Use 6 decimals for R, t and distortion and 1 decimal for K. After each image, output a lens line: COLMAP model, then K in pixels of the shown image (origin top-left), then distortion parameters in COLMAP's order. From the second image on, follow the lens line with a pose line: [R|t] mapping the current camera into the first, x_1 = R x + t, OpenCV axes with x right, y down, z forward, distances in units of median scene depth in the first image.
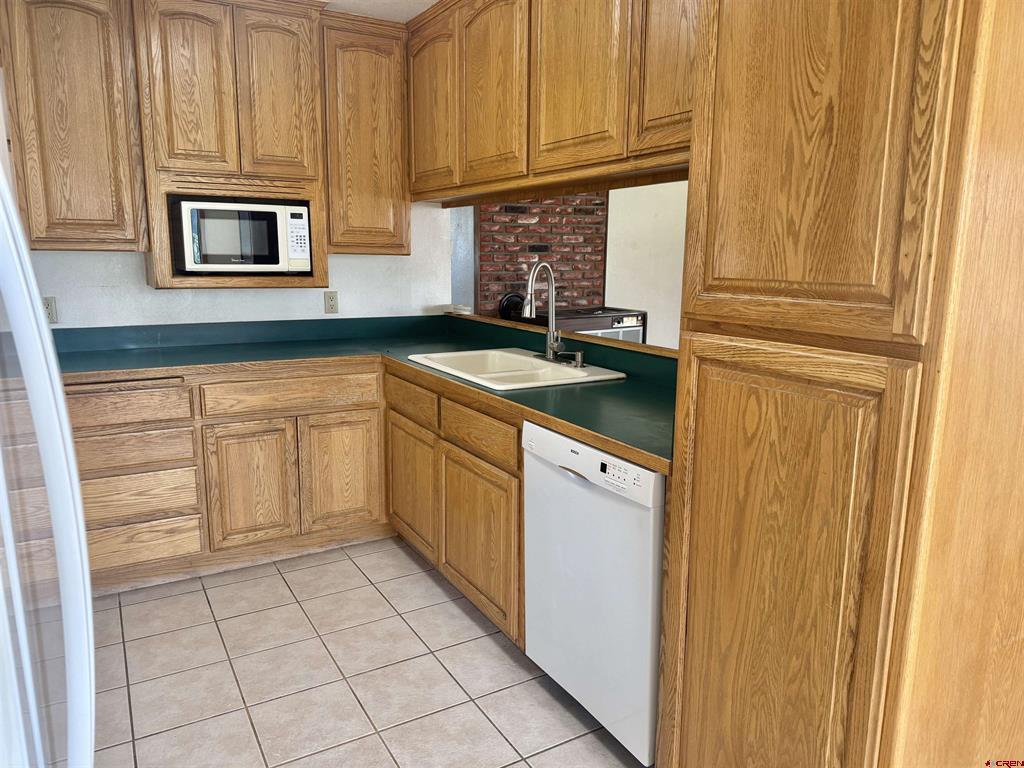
lens RADIAL K [[716.5, 0, 505.1], [0, 716.5, 387.2], [0, 0, 1]] dist [0.096230, -0.131151]
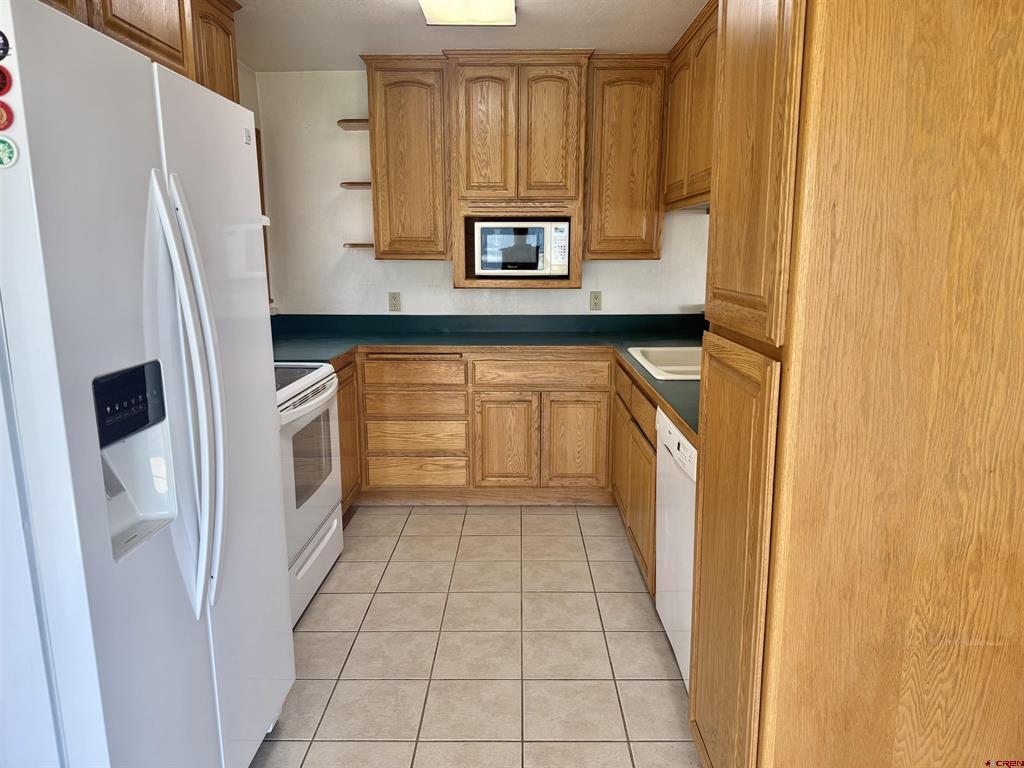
lens RADIAL K [[708.3, 0, 516.0], [0, 708.3, 391.1], [0, 0, 1]] dist [0.174951, -0.311762]
pose [[0.865352, 0.088616, -0.493269, 0.271427], [-0.084417, 0.995953, 0.030829, 0.005172], [0.494005, 0.014962, 0.869331, -0.086075]]
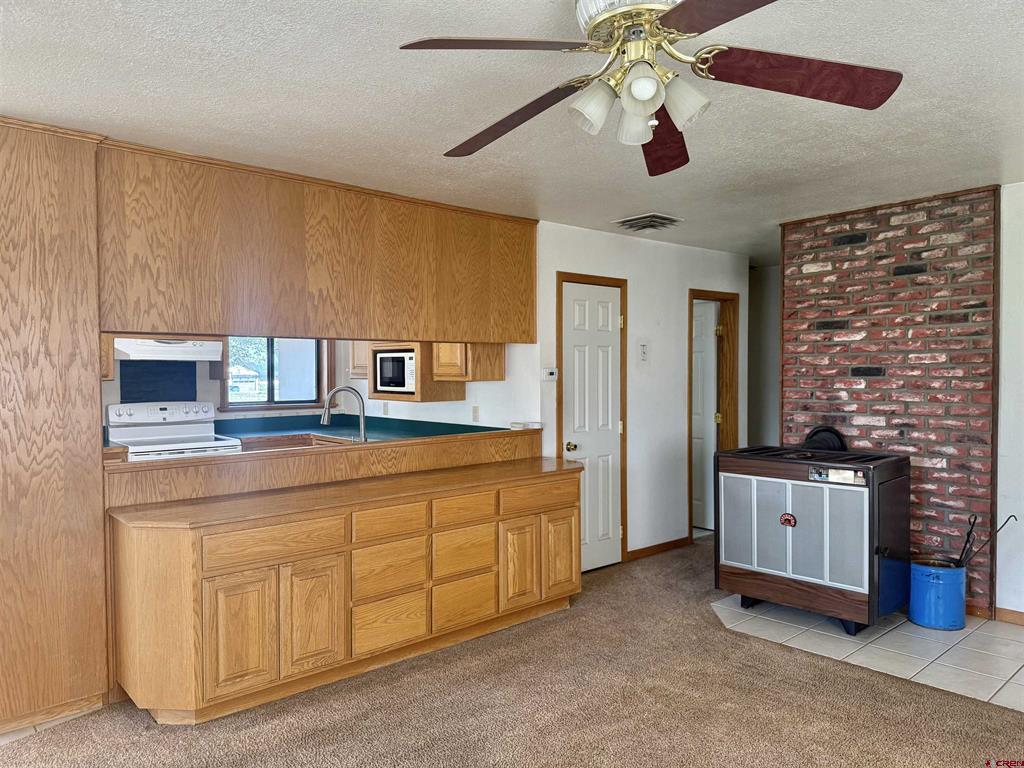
lens RADIAL K [[716.5, 0, 505.1], [0, 716.5, 387.2], [0, 0, 1]] dist [0.096230, -0.131151]
pose [[0.202433, 0.018749, -0.979117, 1.337761], [-0.172975, 0.984781, -0.016905, -0.181997], [0.963898, 0.172785, 0.202596, 0.891289]]
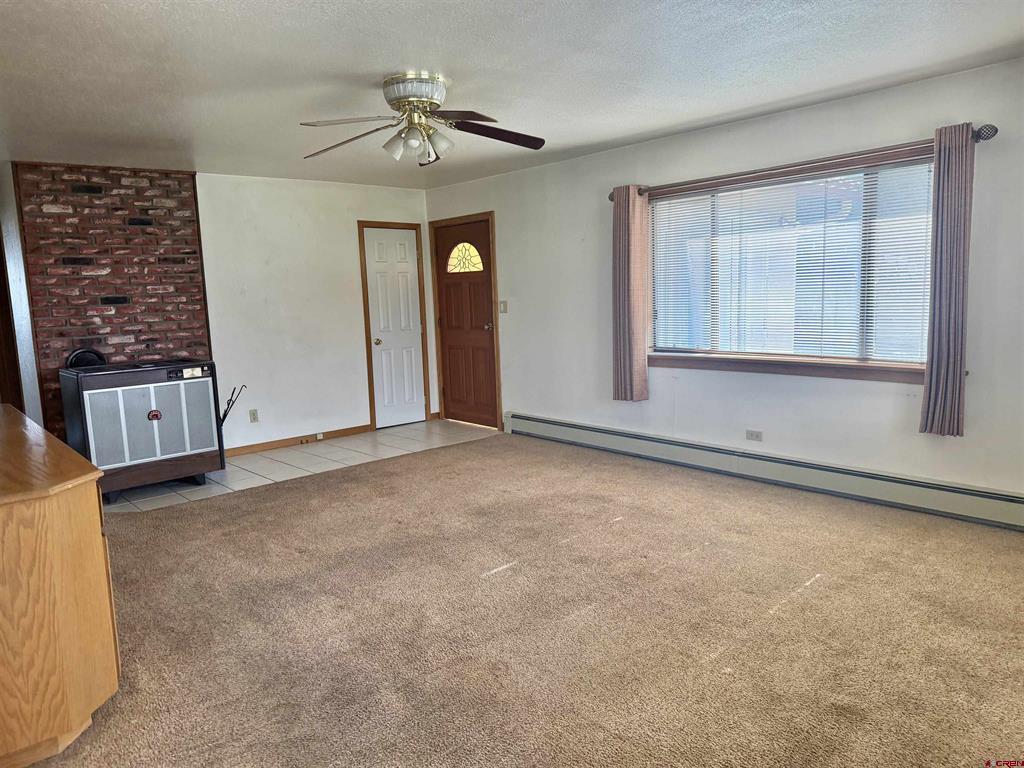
lens RADIAL K [[716.5, 0, 505.1], [0, 716.5, 387.2], [0, 0, 1]] dist [0.096230, -0.131151]
pose [[0.979789, -0.067163, 0.188420, 0.670701], [0.077979, 0.995671, -0.050582, 0.016716], [-0.184207, 0.064253, 0.980785, -0.048479]]
